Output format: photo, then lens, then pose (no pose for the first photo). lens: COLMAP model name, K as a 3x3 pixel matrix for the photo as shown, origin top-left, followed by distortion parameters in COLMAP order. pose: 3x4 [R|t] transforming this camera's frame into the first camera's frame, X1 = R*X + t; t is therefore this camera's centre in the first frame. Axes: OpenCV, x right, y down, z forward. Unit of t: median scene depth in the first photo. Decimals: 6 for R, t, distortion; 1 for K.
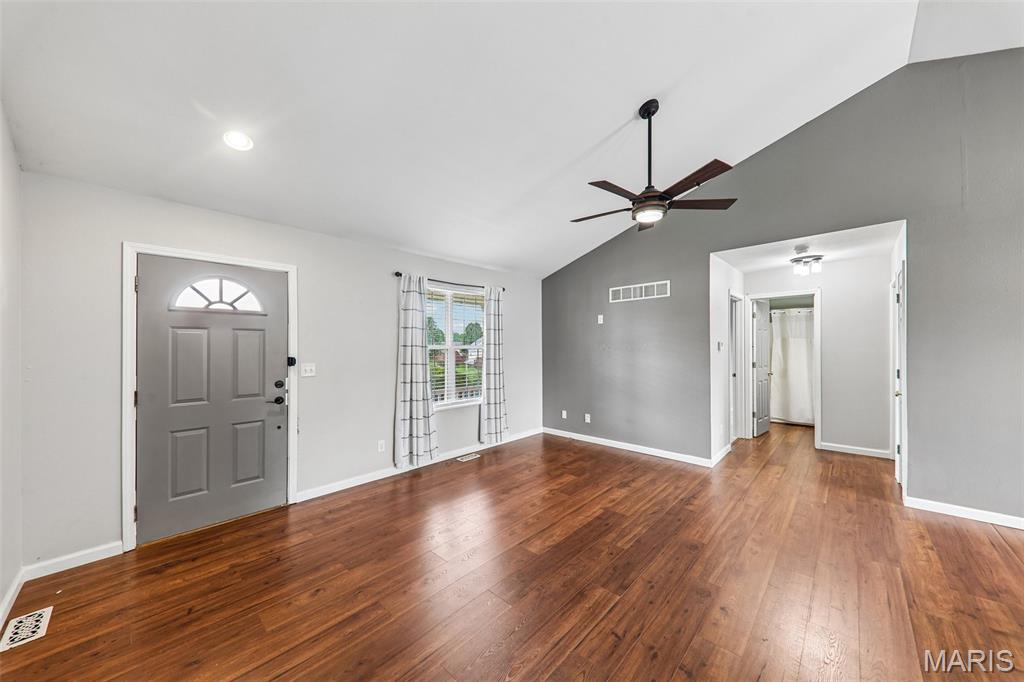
lens RADIAL K [[357.0, 0, 514.6], [0, 357.0, 344.0], [0, 0, 1]] dist [0.008796, -0.000204]
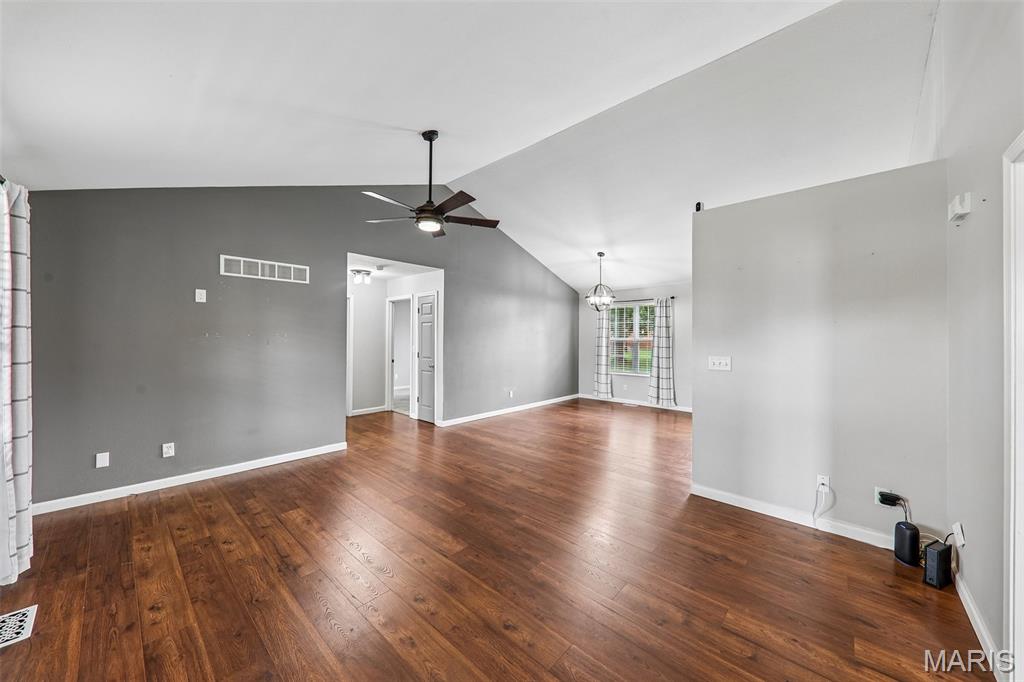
lens RADIAL K [[361.4, 0, 501.3], [0, 361.4, 336.5], [0, 0, 1]] dist [0.000594, -0.000187]
pose [[0.000129, 0.010531, 0.999945, -0.726783], [-0.016426, 0.999810, -0.010527, 0.009501], [-0.999865, -0.016424, 0.000302, 0.701500]]
